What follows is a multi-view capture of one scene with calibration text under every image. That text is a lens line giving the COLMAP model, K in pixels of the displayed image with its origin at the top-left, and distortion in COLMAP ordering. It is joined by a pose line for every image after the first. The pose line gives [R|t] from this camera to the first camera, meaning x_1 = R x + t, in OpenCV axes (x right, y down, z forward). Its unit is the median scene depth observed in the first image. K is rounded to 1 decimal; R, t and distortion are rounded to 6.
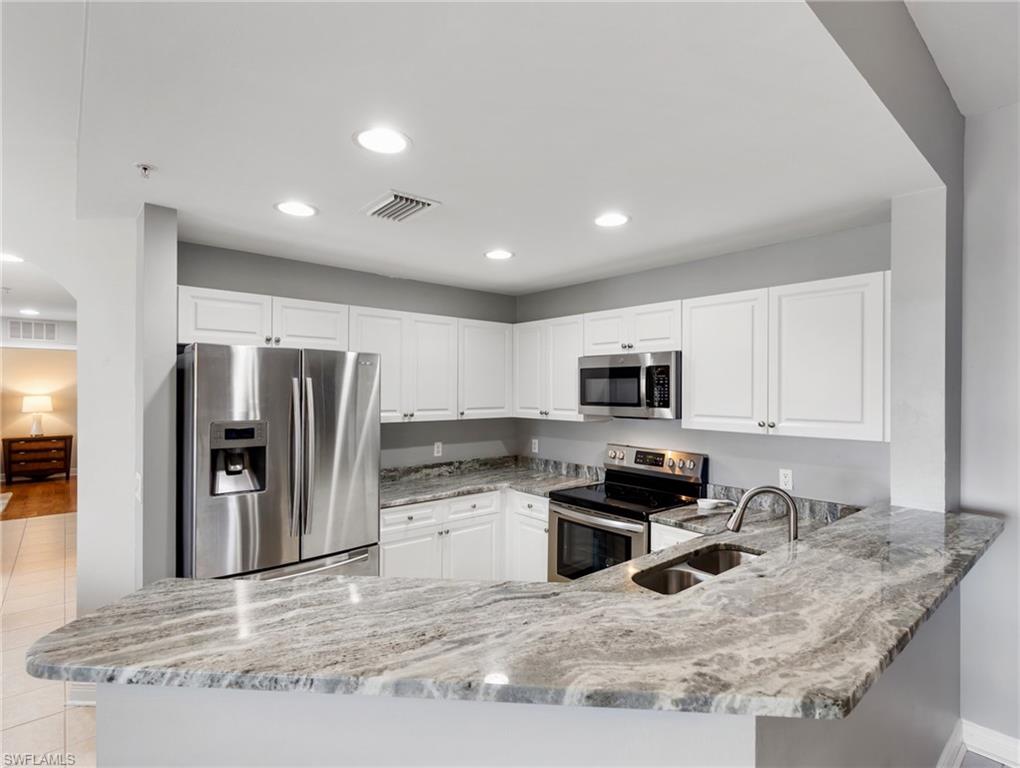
lens RADIAL K [[517.9, 0, 515.0], [0, 517.9, 388.5], [0, 0, 1]] dist [0.006131, -0.000094]
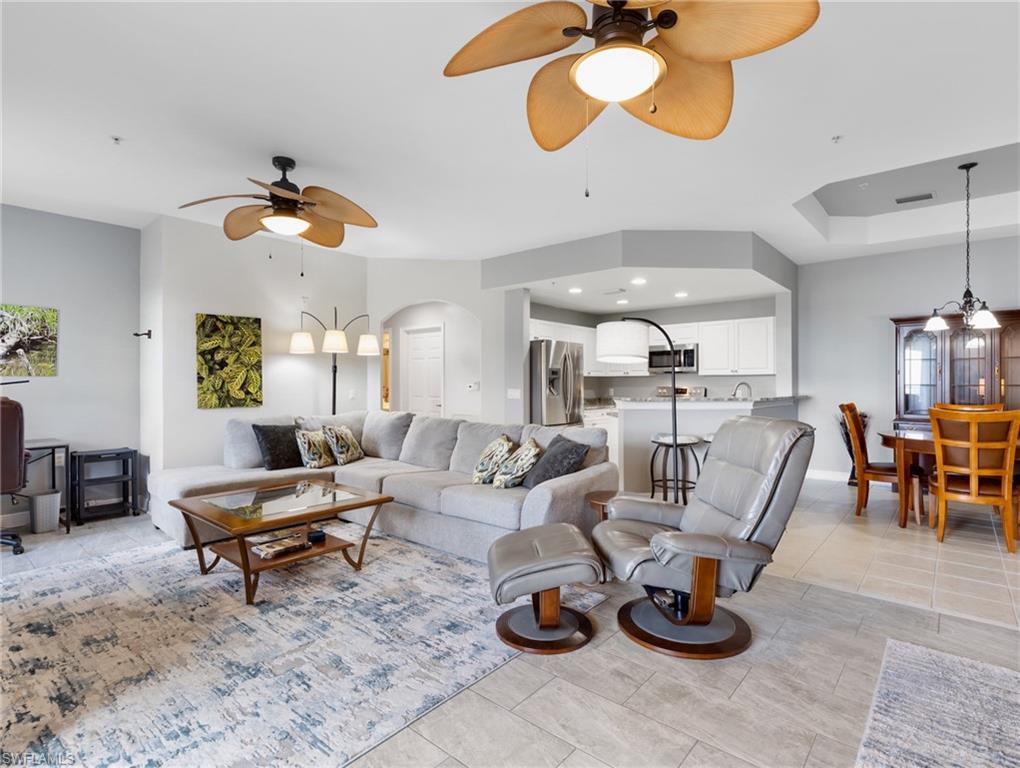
lens RADIAL K [[516.1, 0, 513.5], [0, 516.1, 384.0], [0, 0, 1]] dist [0.005411, 0.000182]
pose [[0.989286, -0.005349, 0.145891, -0.866422], [0.005177, 0.999985, 0.001555, 0.106270], [-0.145897, -0.000783, 0.989299, -1.239242]]
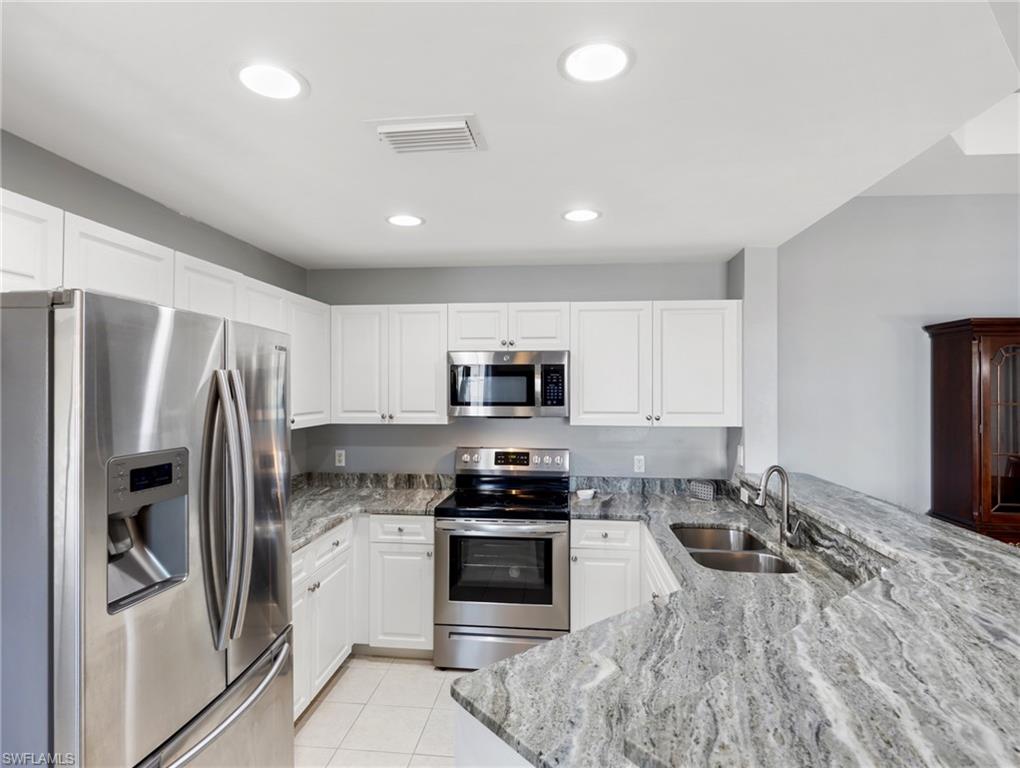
lens RADIAL K [[539.6, 0, 518.3], [0, 539.6, 383.1], [0, 0, 1]] dist [-0.000789, 0.000383]
pose [[0.721872, 0.003937, 0.692016, -0.487083], [-0.000246, 0.999985, -0.005432, -0.002049], [-0.692027, 0.003751, 0.721862, 0.281310]]
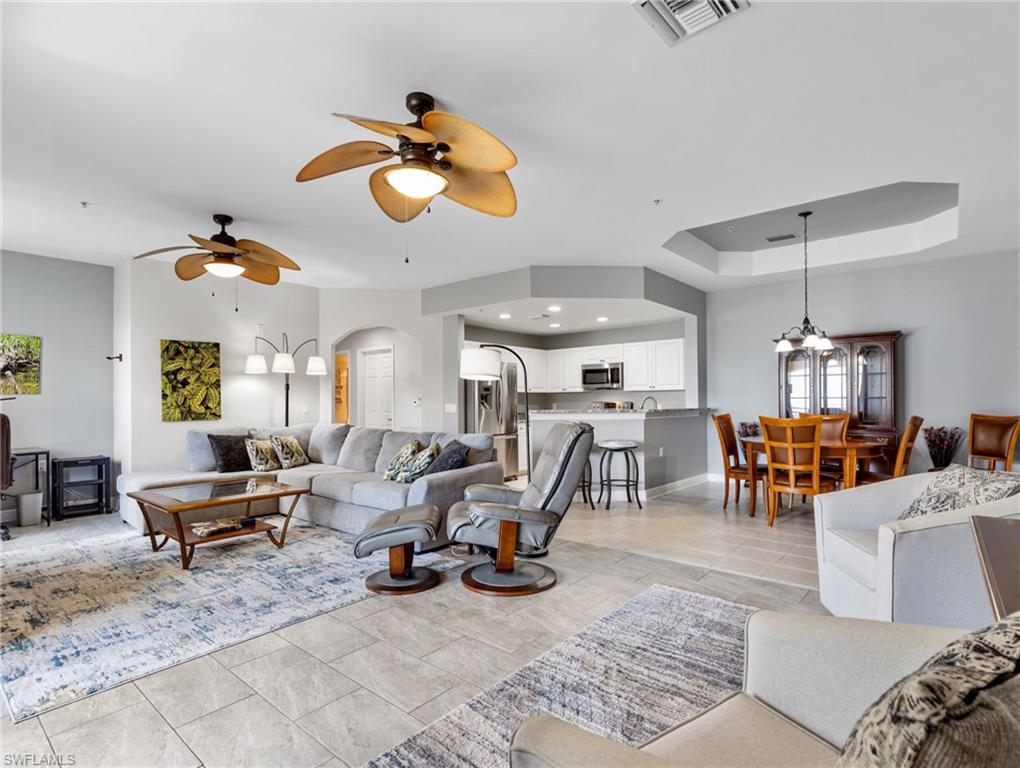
lens RADIAL K [[519.5, 0, 514.6], [0, 519.5, 398.3], [0, 0, 1]] dist [0.005160, 0.000771]
pose [[0.988636, -0.009792, 0.150012, -0.630782], [0.010790, 0.999925, -0.005840, 0.121097], [-0.149944, 0.007392, 0.988667, -1.551768]]
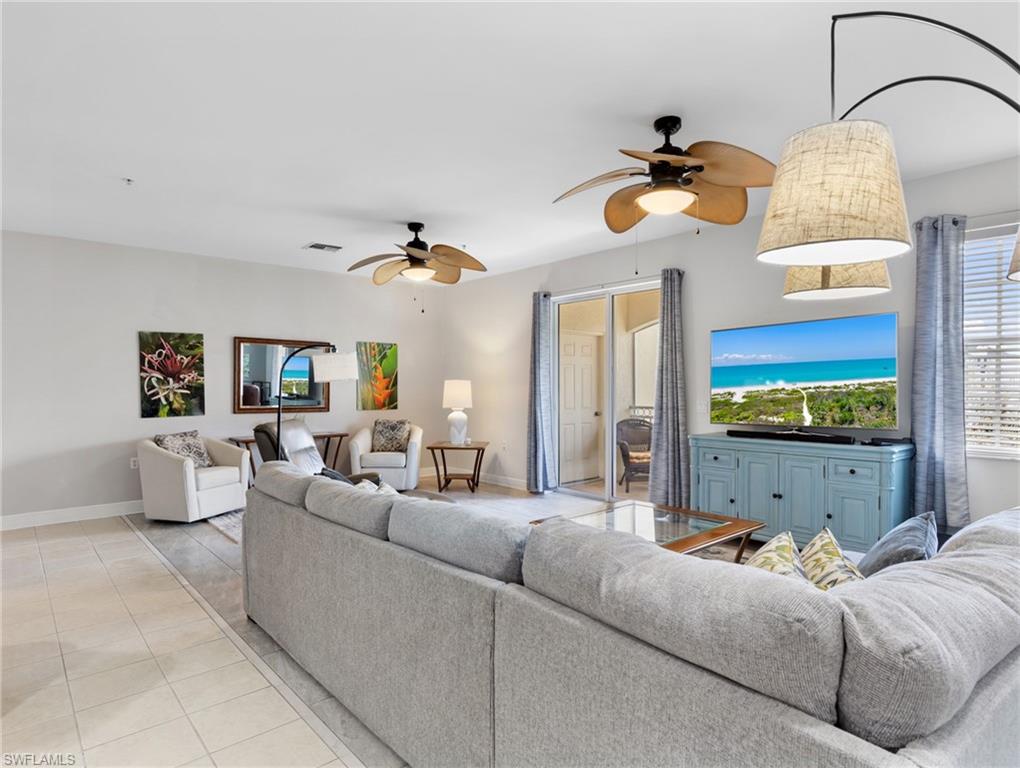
lens RADIAL K [[569.8, 0, 510.0], [0, 569.8, 384.0], [0, 0, 1]] dist [-0.000412, -0.000163]
pose [[-0.999890, 0.003291, -0.014483, -0.897991], [0.003359, 0.999983, -0.004700, 0.082480], [0.014467, -0.004748, -0.999884, 0.976917]]
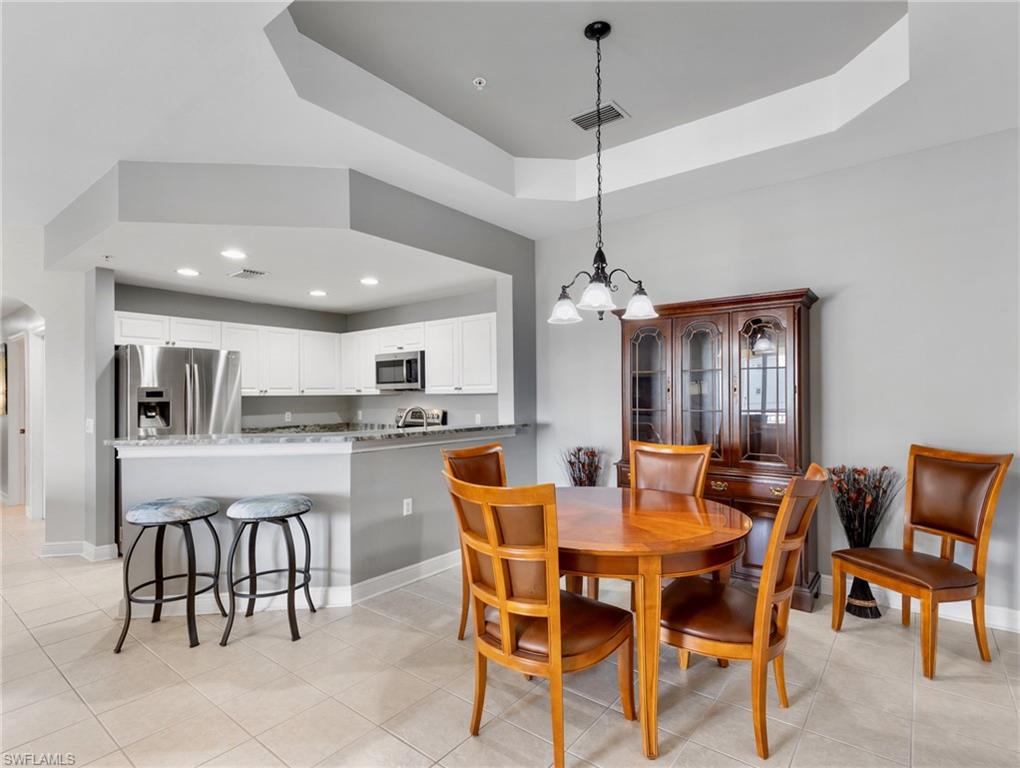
lens RADIAL K [[517.9, 0, 515.0], [0, 517.9, 388.5], [0, 0, 1]] dist [0.006131, -0.000094]
pose [[0.982090, -0.010967, 0.188094, 0.280335], [0.013253, 0.999853, -0.010903, 0.079216], [-0.187946, 0.013201, 0.982091, -0.781799]]
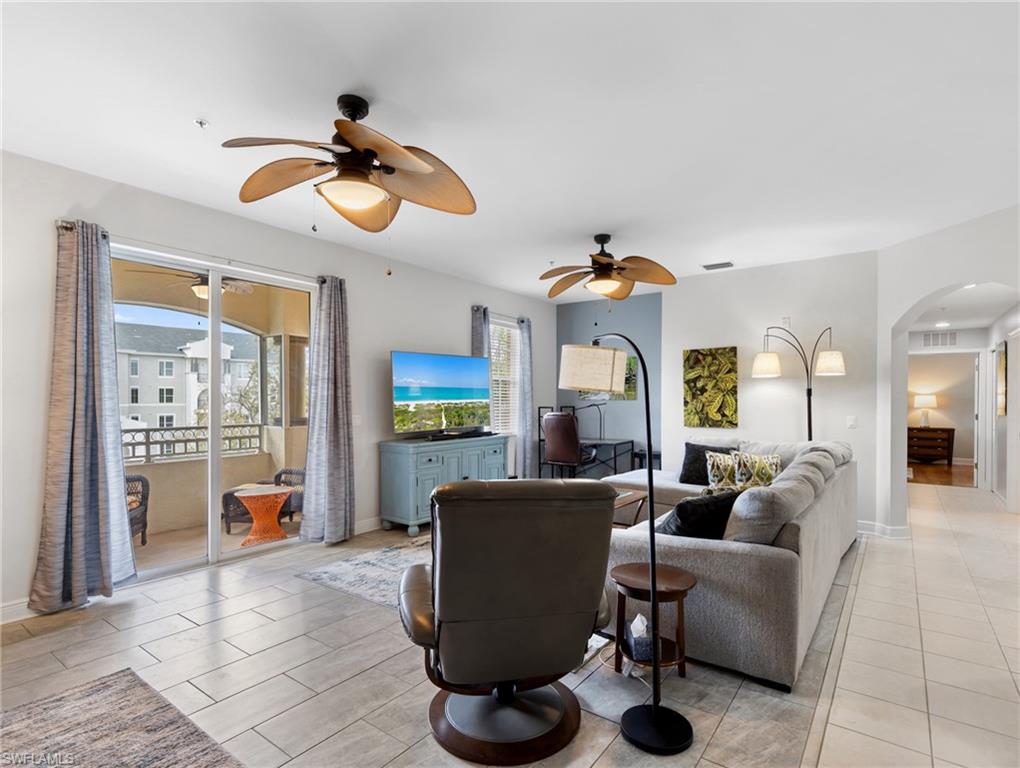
lens RADIAL K [[519.5, 0, 514.6], [0, 519.5, 398.3], [0, 0, 1]] dist [0.005160, 0.000771]
pose [[0.218651, -0.000661, -0.975803, 0.198704], [-0.002863, 0.999995, -0.001319, 0.075867], [0.975799, 0.003082, 0.218648, -0.601011]]
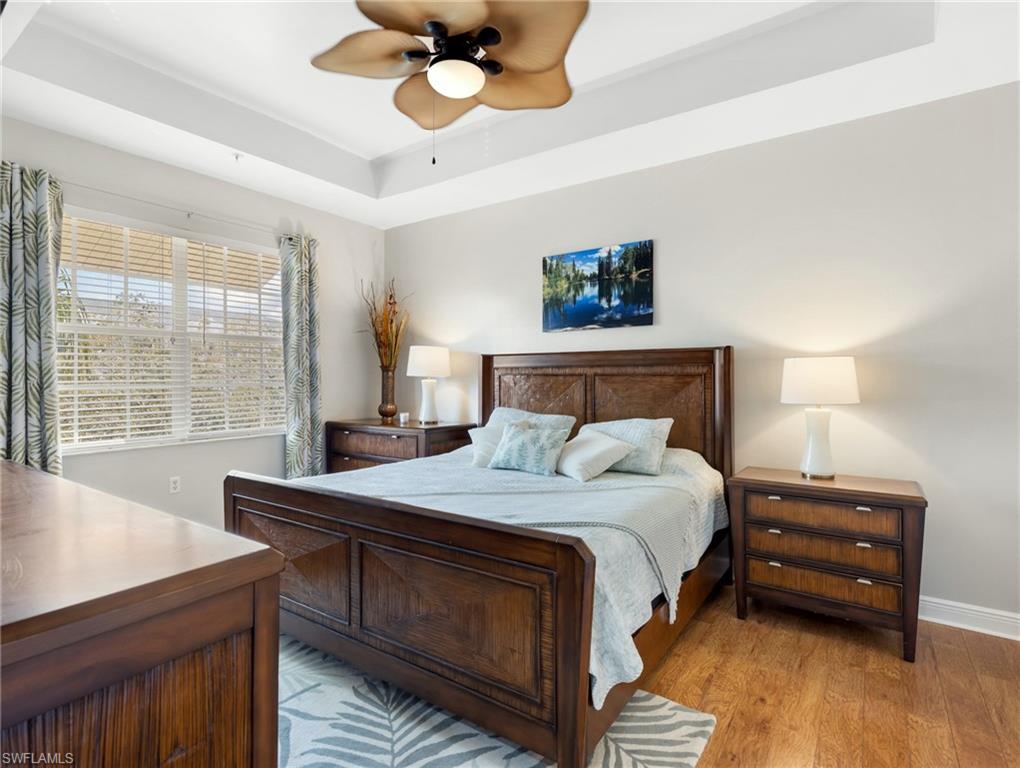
lens RADIAL K [[520.7, 0, 510.0], [0, 520.7, 384.0], [0, 0, 1]] dist [0.007954, -0.000121]
pose [[0.242786, 0.007333, -0.970052, -1.811083], [0.005843, 0.999942, 0.009022, 0.077953], [0.970062, -0.007859, 0.242729, 2.052634]]
